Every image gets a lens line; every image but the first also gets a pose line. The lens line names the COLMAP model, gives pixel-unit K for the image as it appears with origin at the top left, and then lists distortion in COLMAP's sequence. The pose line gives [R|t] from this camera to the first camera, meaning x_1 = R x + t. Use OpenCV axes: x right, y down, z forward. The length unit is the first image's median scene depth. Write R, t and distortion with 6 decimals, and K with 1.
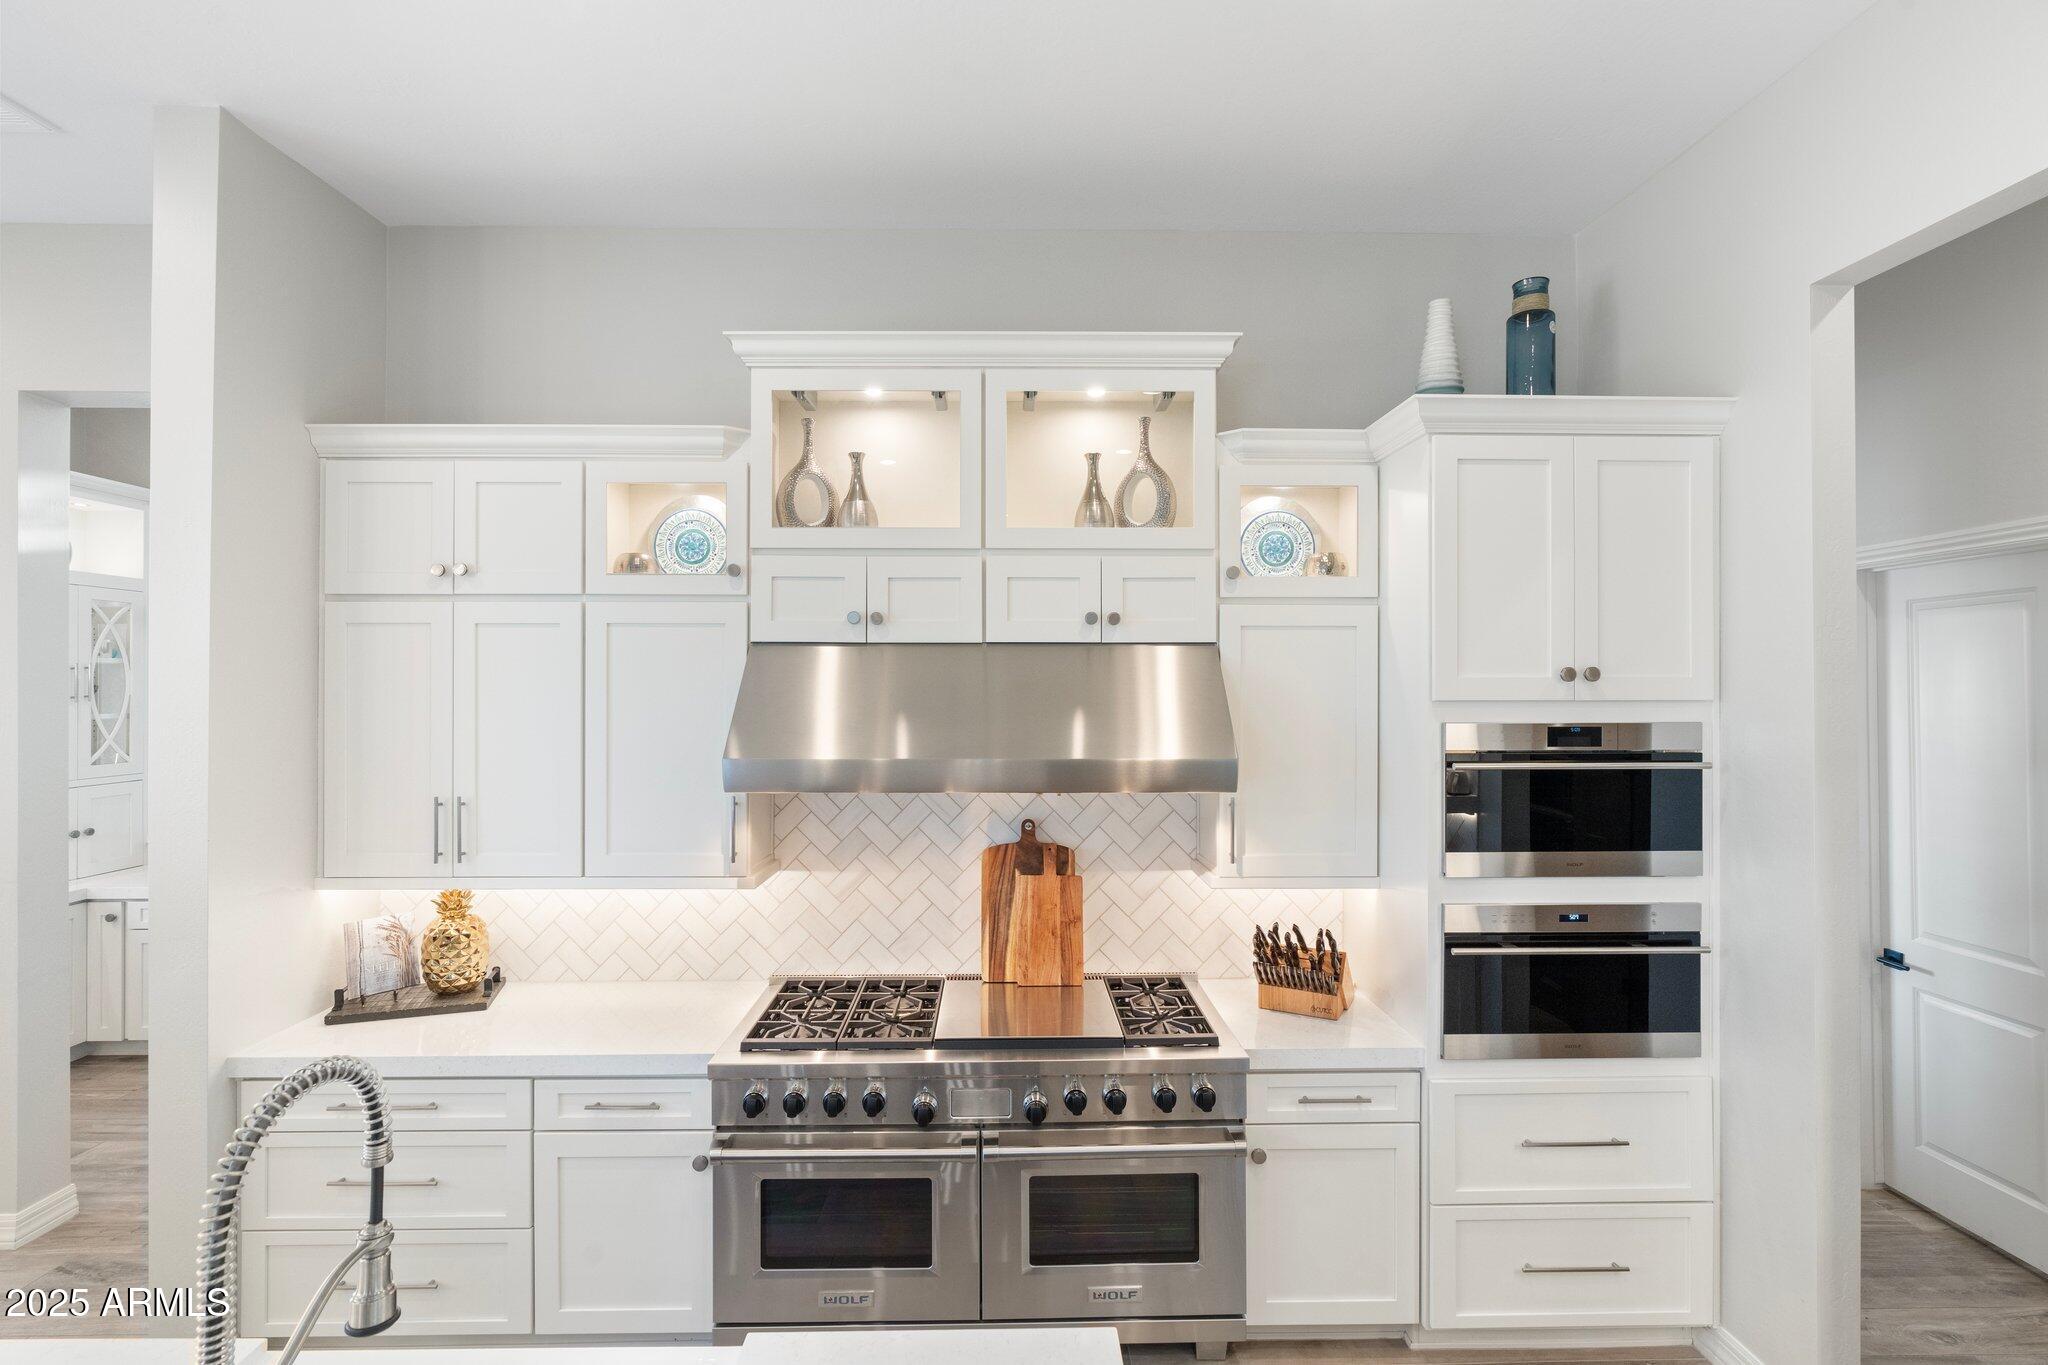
lens RADIAL K [[926.3, 0, 1024.4], [0, 926.3, 682.2], [0, 0, 1]] dist [-0.012551, 0.004242]
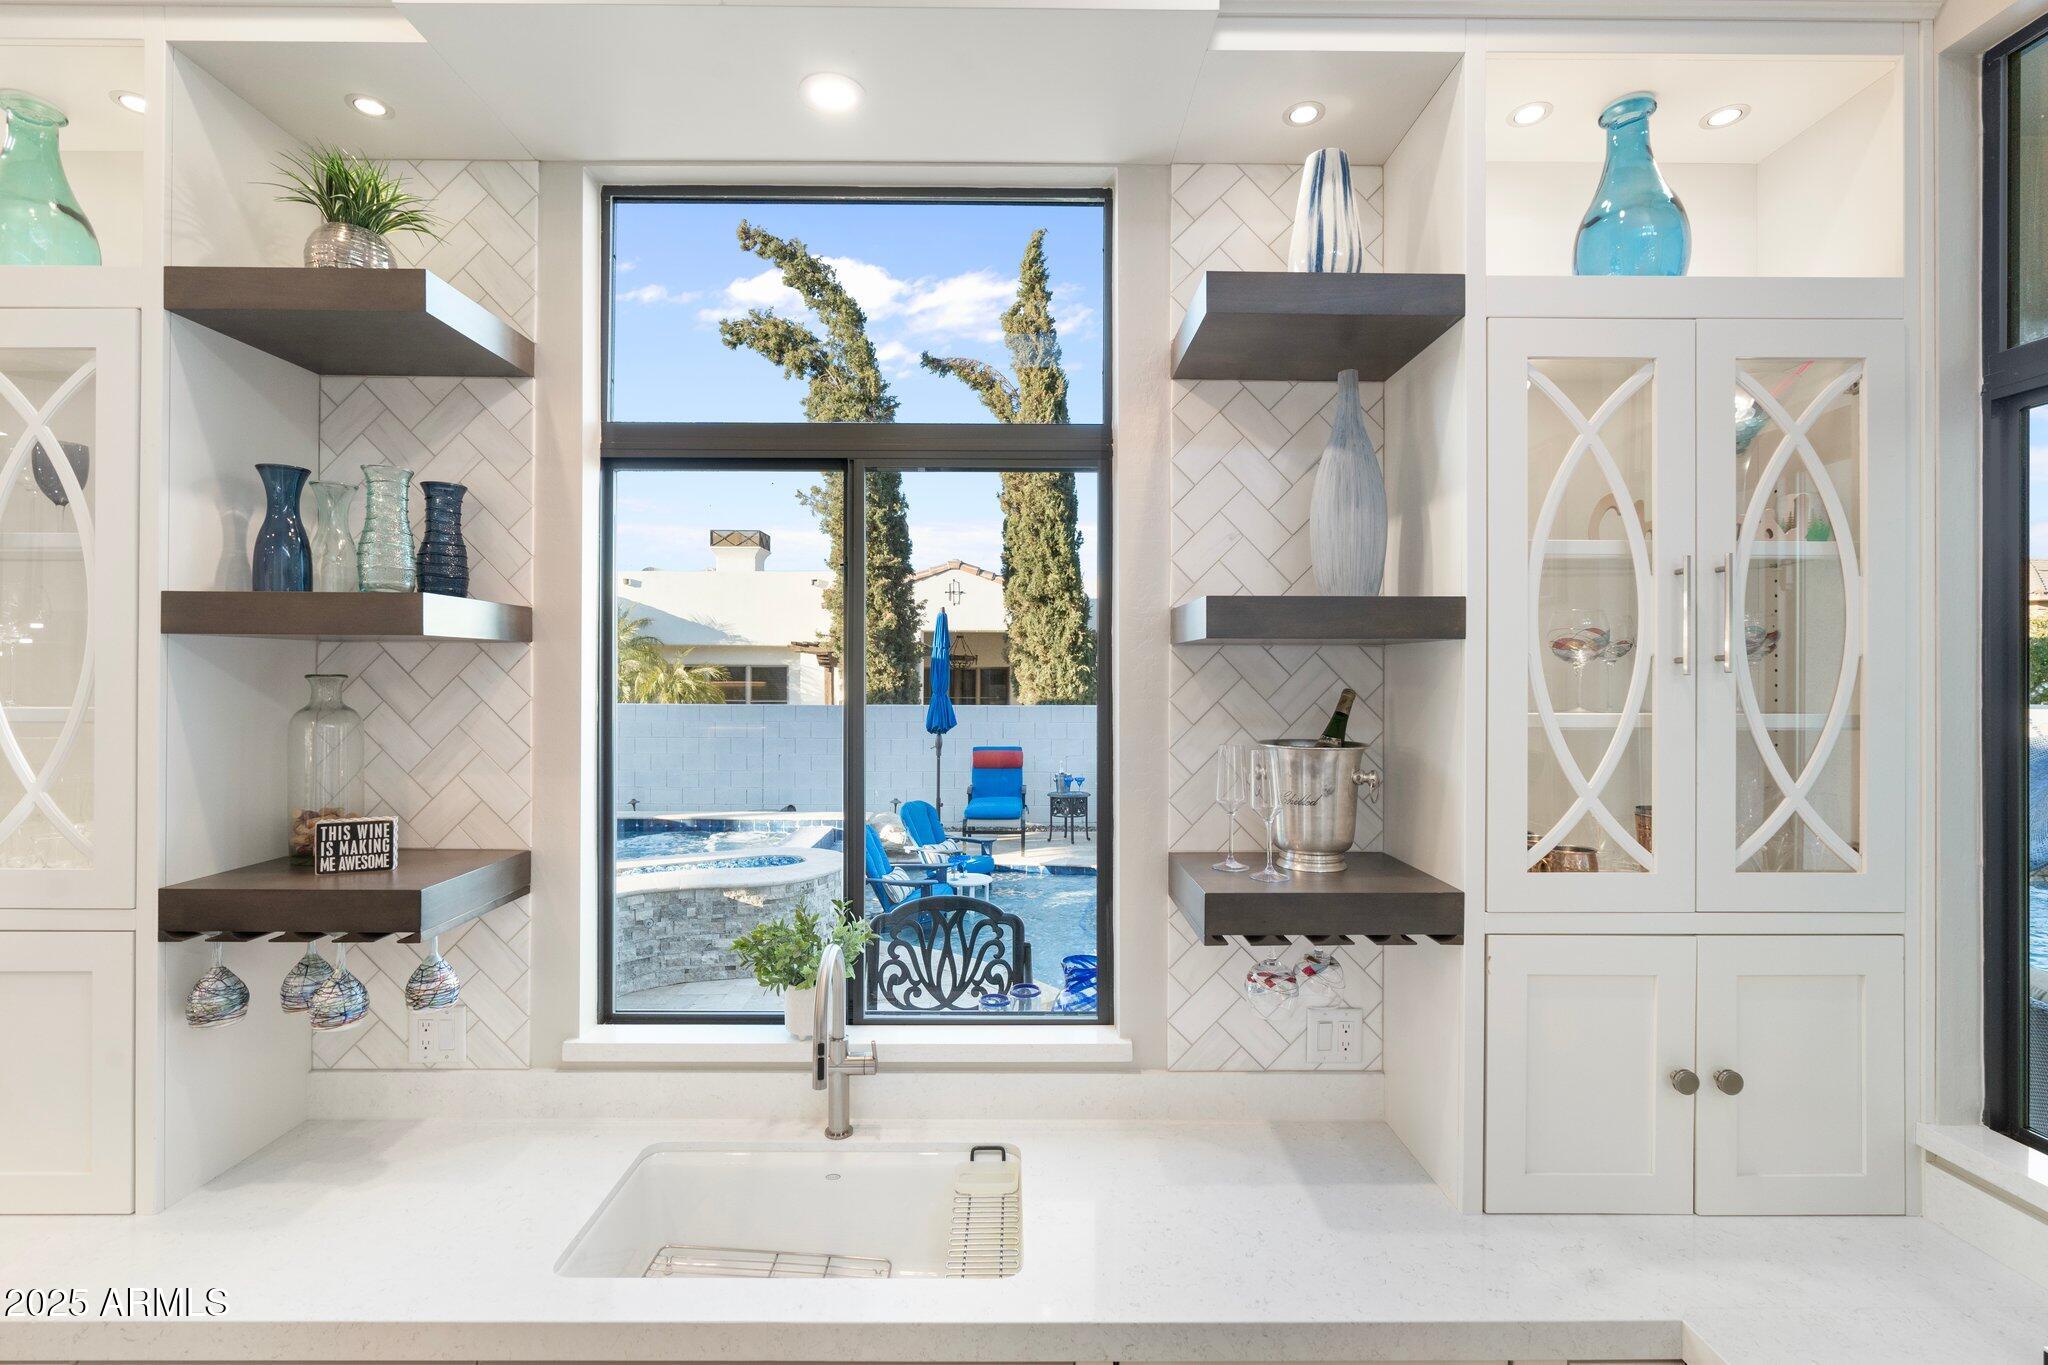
lens RADIAL K [[926.3, 0, 1025.5], [0, 926.3, 675.9], [0, 0, 1]] dist [-0.012551, 0.004242]
pose [[-0.010454, 0.000062, -0.999945, -0.675705], [0.001939, 0.999998, 0.000042, 0.020936], [0.999943, -0.001938, -0.010455, 0.737141]]
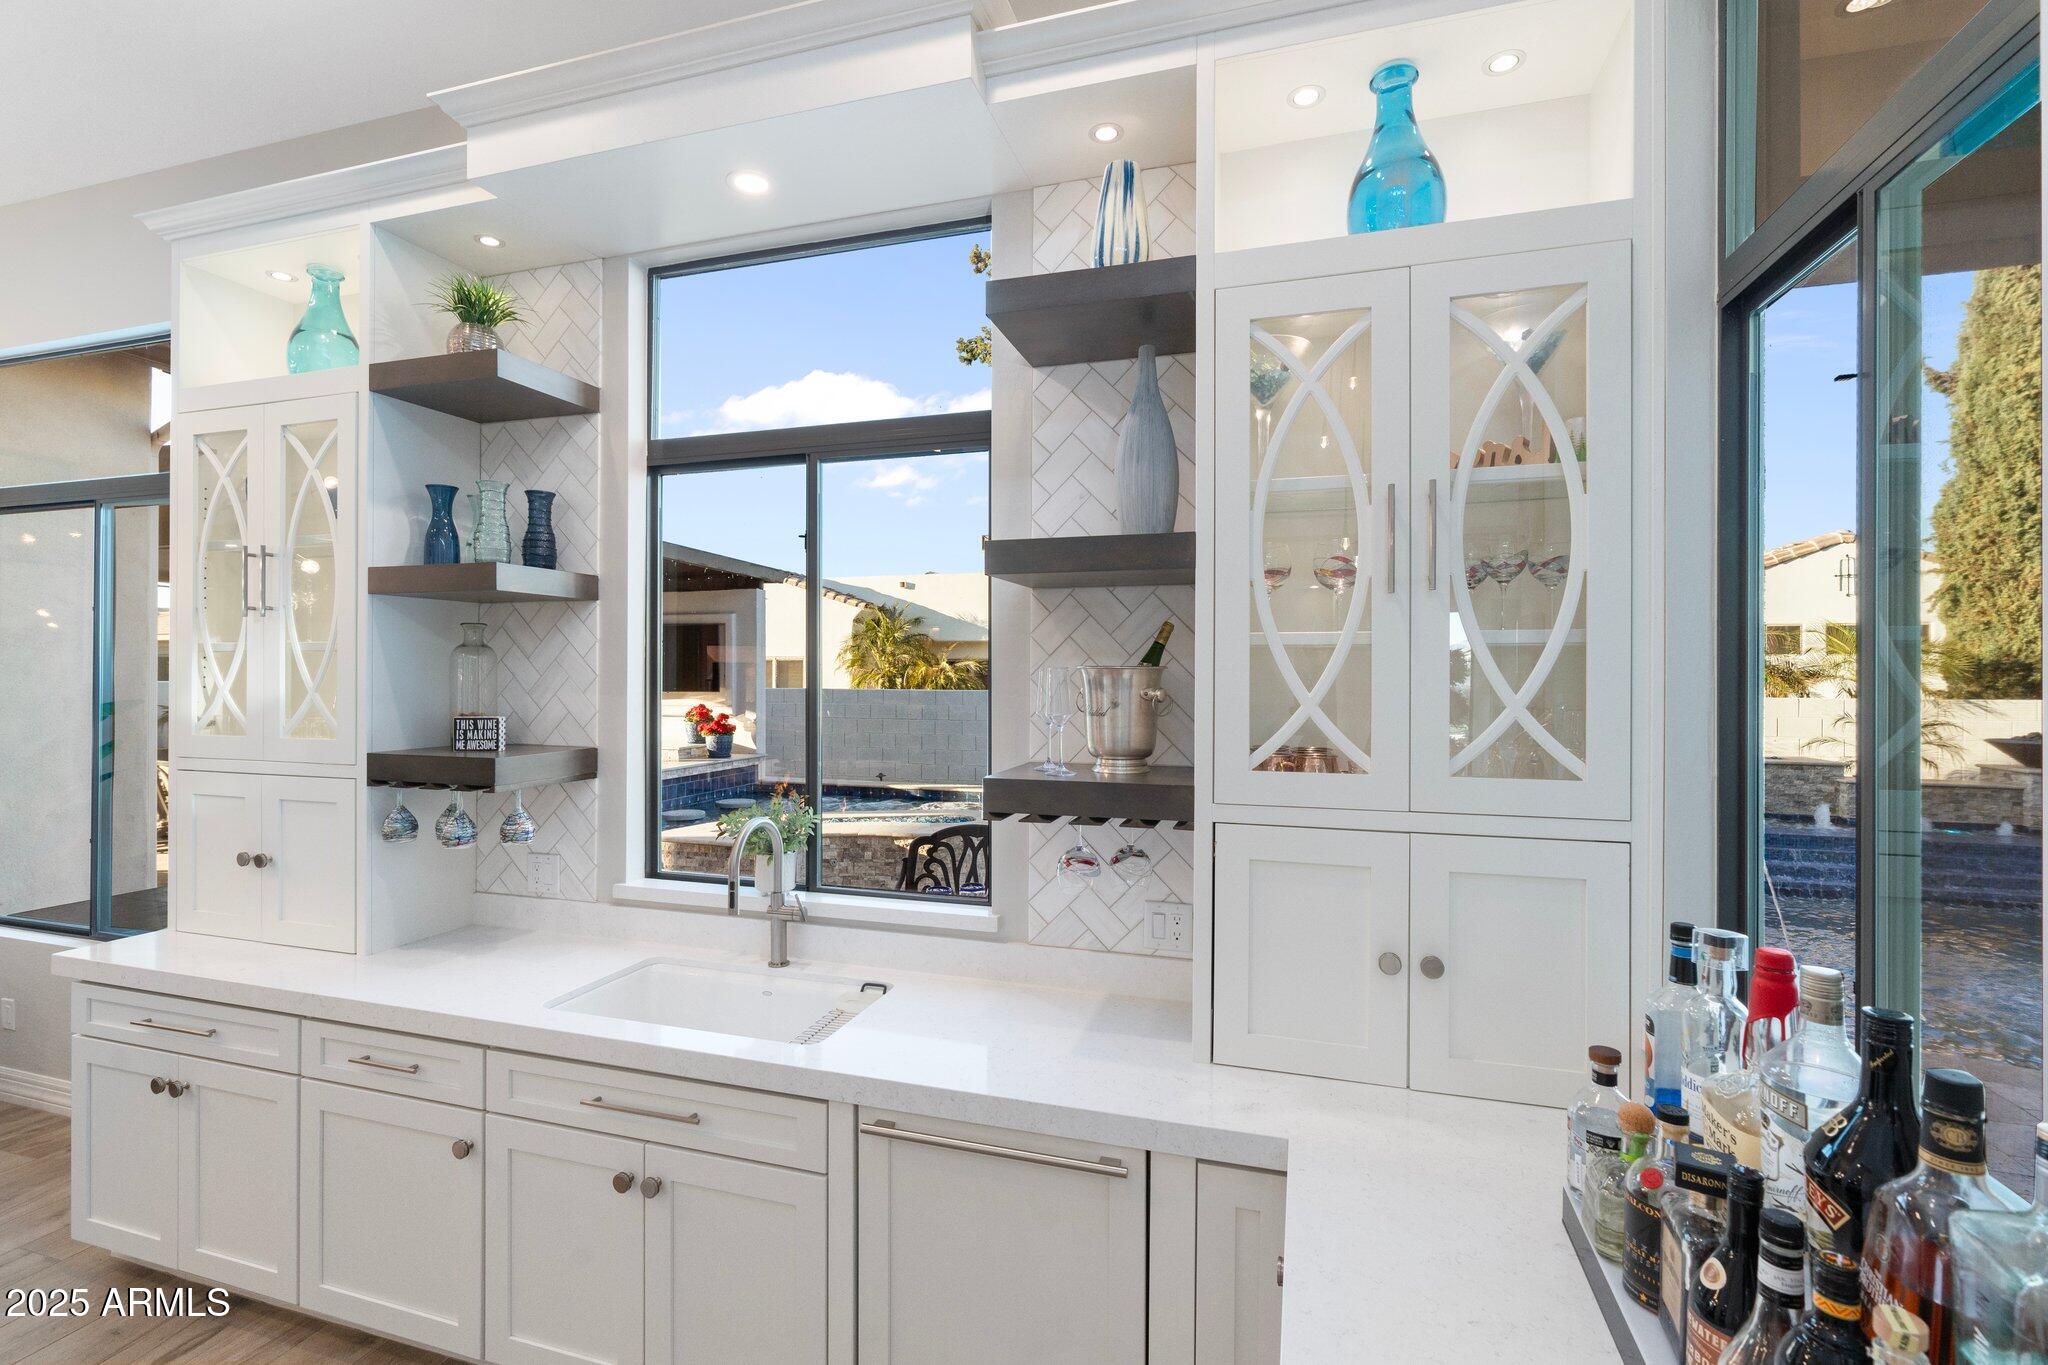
lens RADIAL K [[926.3, 0, 1023.6], [0, 926.3, 678.0], [0, 0, 1]] dist [-0.012551, 0.004242]
pose [[-0.314180, 0.003644, -0.949356, -0.620987], [0.002529, 0.999992, 0.003002, 0.051154], [0.949360, -0.001457, -0.314187, 0.935636]]
